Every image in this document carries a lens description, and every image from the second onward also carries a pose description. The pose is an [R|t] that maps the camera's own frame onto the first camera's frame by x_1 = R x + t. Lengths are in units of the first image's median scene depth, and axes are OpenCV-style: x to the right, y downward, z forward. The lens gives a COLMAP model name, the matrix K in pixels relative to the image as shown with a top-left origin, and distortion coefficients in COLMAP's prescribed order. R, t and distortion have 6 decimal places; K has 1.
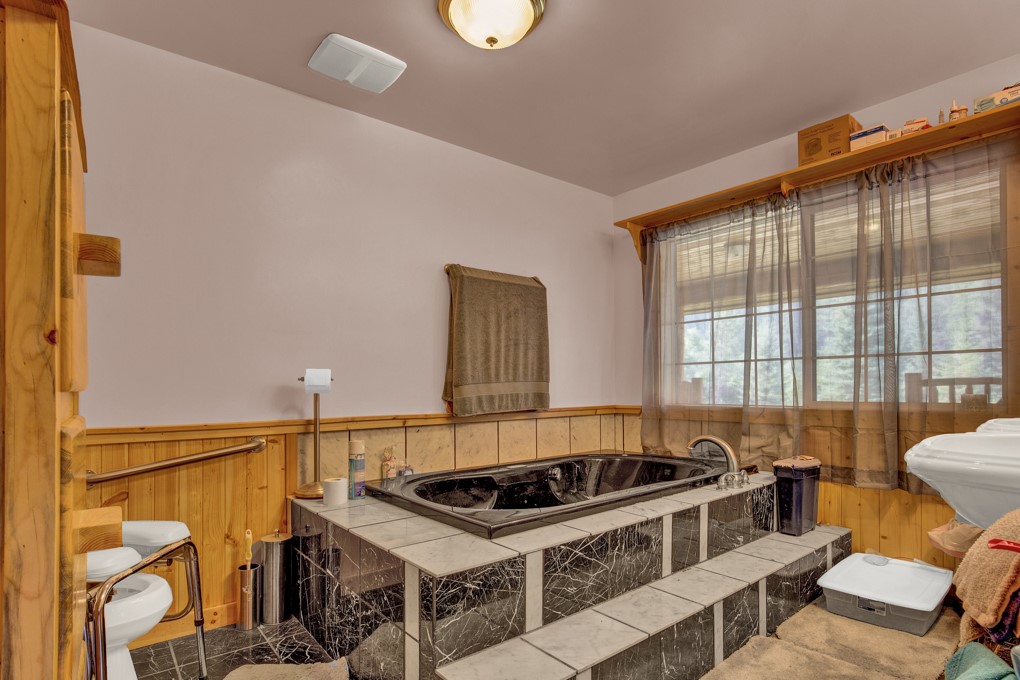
lens RADIAL K [[523.1, 0, 508.8], [0, 523.1, 383.6], [0, 0, 1]] dist [-0.024539, 0.000033]
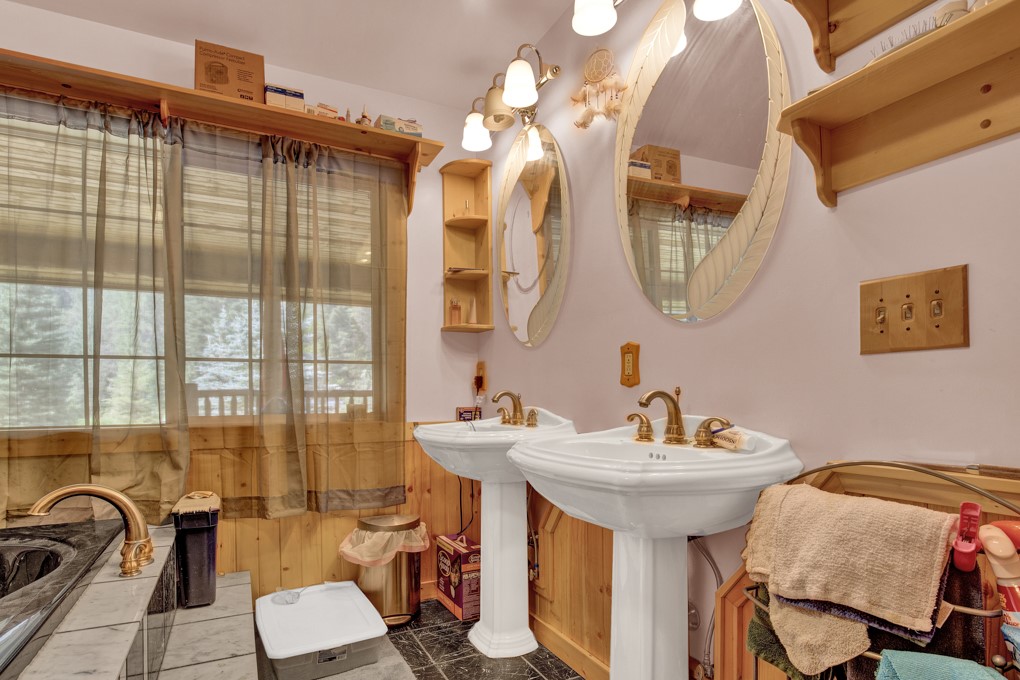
lens RADIAL K [[525.6, 0, 509.0], [0, 525.6, 409.8], [0, 0, 1]] dist [-0.028694, -0.000404]
pose [[0.209508, -0.021629, 0.977568, -0.055199], [-0.006026, 0.999708, 0.023410, 0.004193], [-0.977788, -0.010795, 0.209317, 0.441748]]
